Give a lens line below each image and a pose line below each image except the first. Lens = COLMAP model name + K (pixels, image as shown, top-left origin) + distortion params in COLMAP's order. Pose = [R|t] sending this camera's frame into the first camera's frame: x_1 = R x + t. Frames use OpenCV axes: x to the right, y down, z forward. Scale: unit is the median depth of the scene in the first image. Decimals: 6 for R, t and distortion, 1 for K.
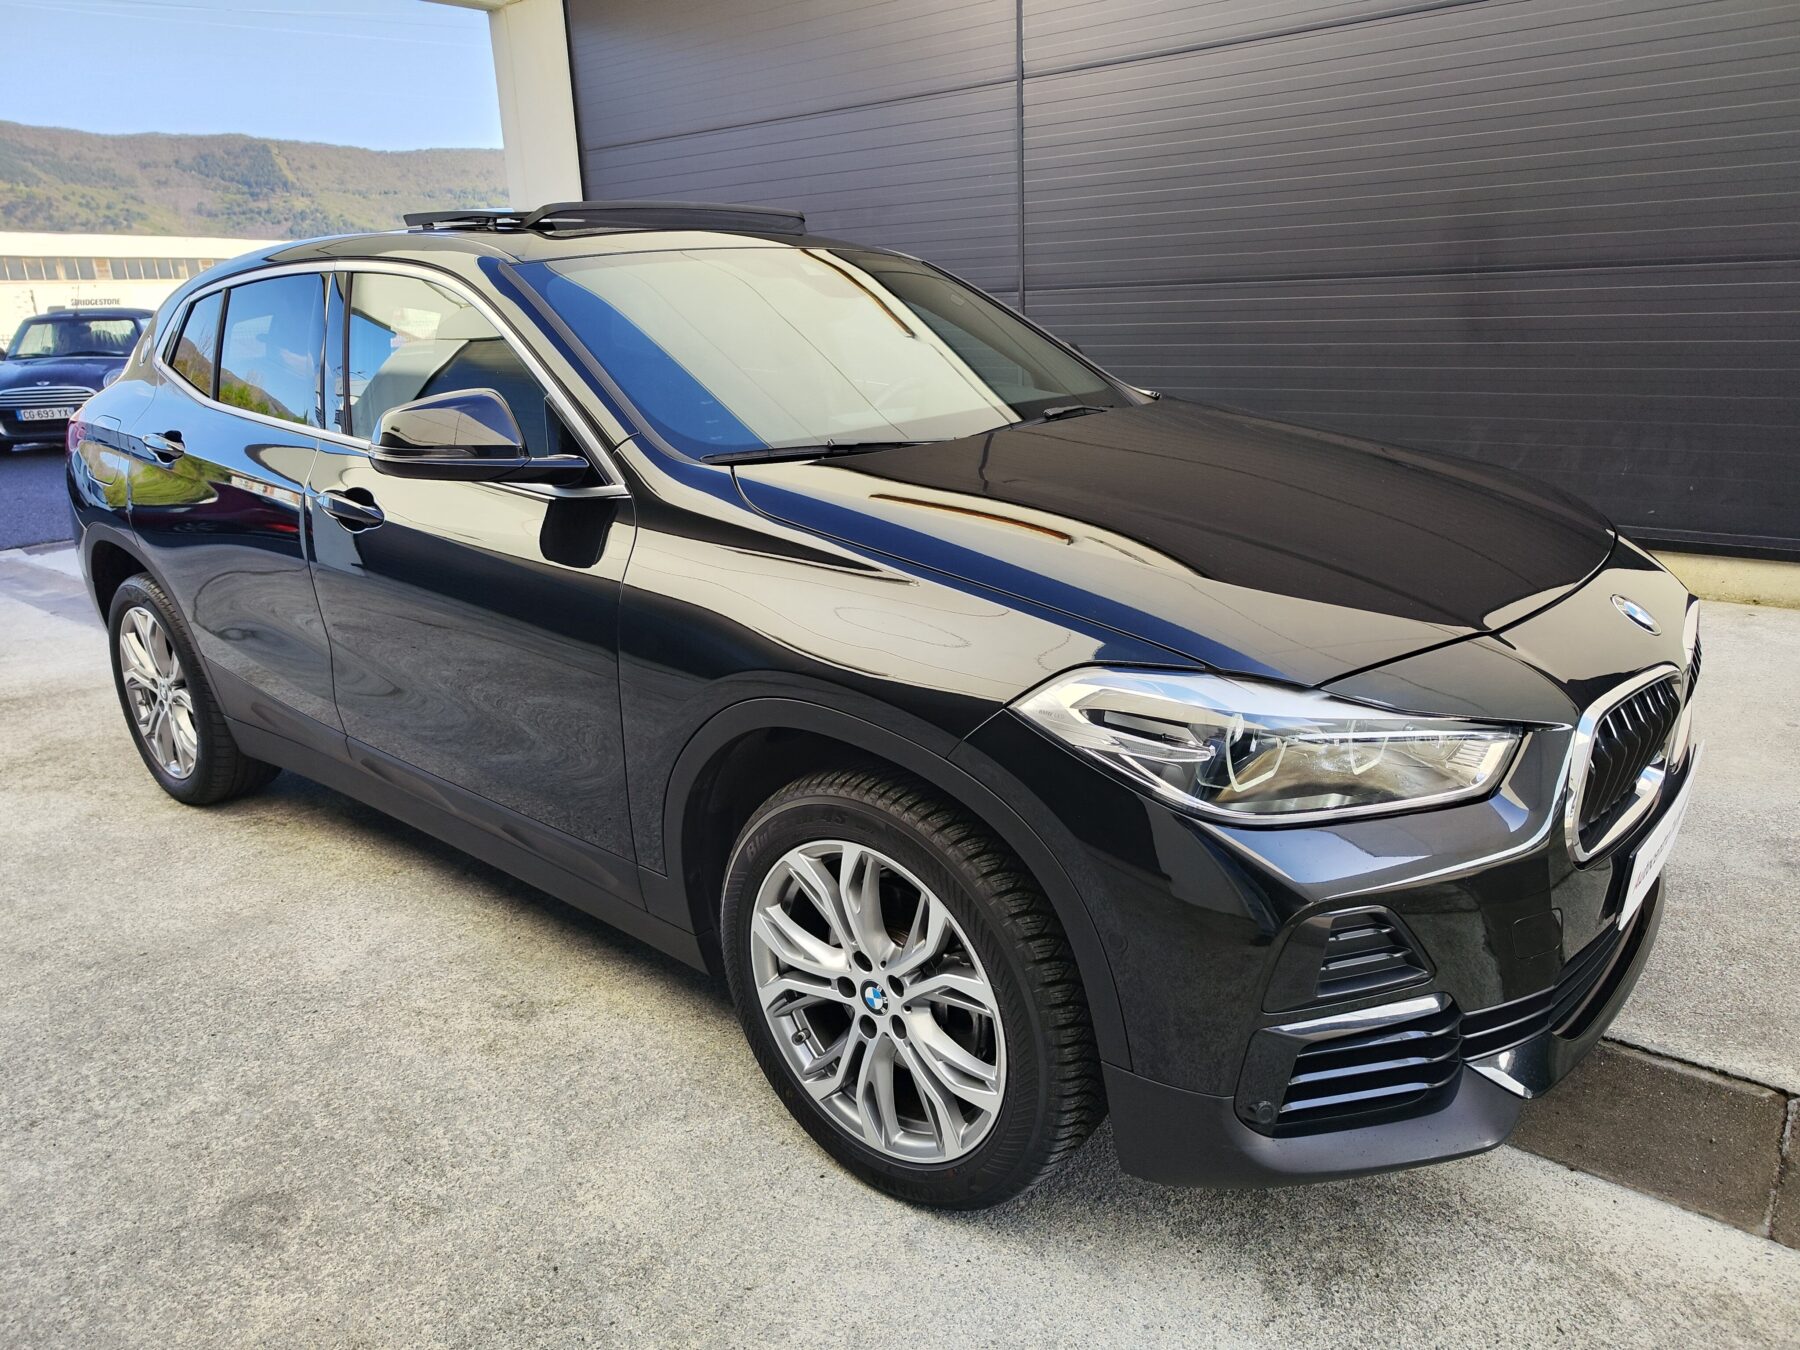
lens RADIAL K [[1239.2, 0, 900.0], [0, 1239.2, 675.0], [0, 0, 1]] dist [0.000366, 0.002380]
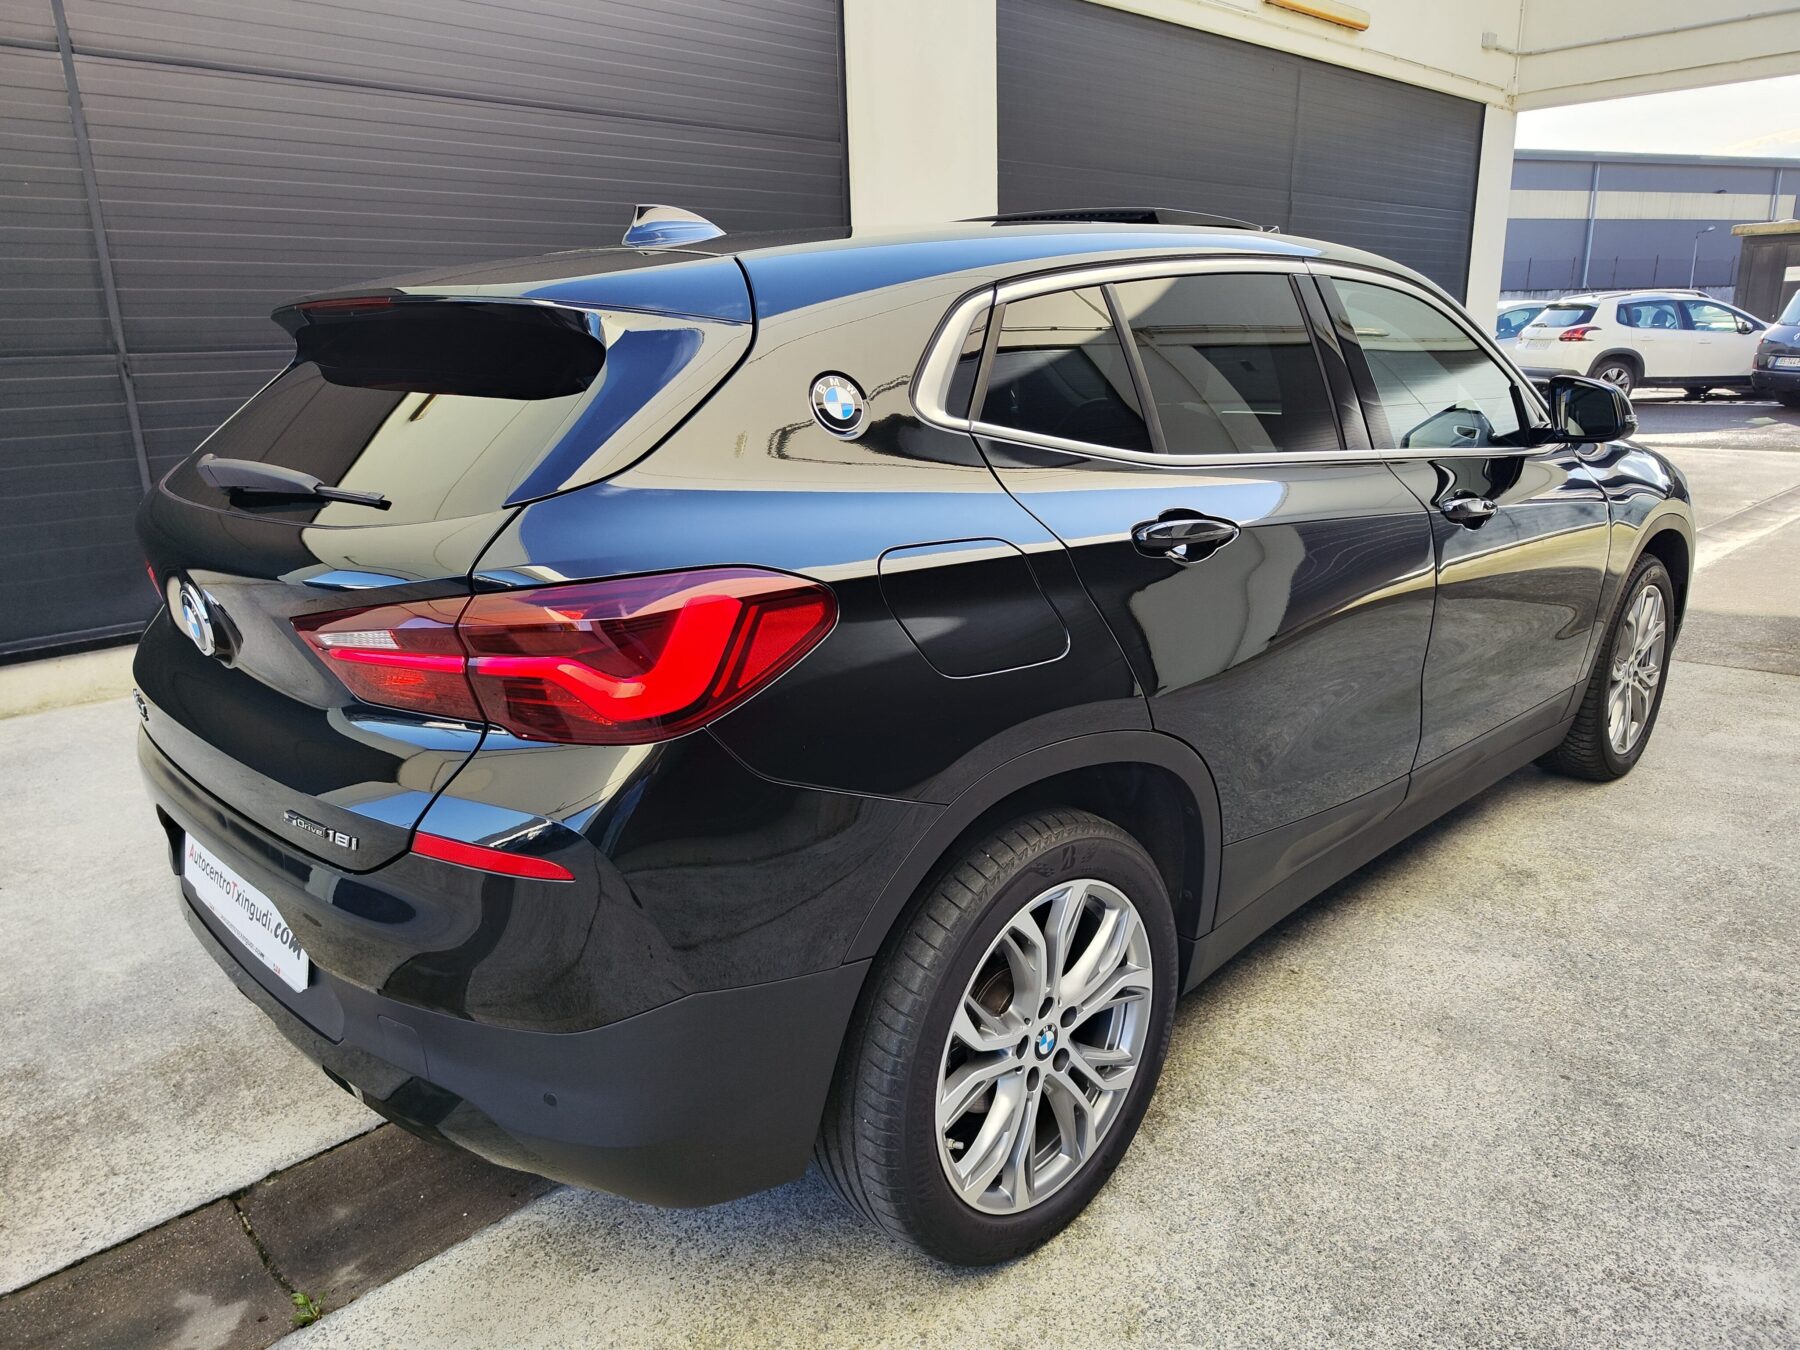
lens RADIAL K [[1239.2, 0, 900.0], [0, 1239.2, 675.0], [0, 0, 1]] dist [0.000366, 0.002380]
pose [[0.099278, -0.243404, 0.964831, -1.360742], [0.309609, 0.929047, 0.202519, -0.328951], [-0.945667, 0.278614, 0.167594, 1.176595]]
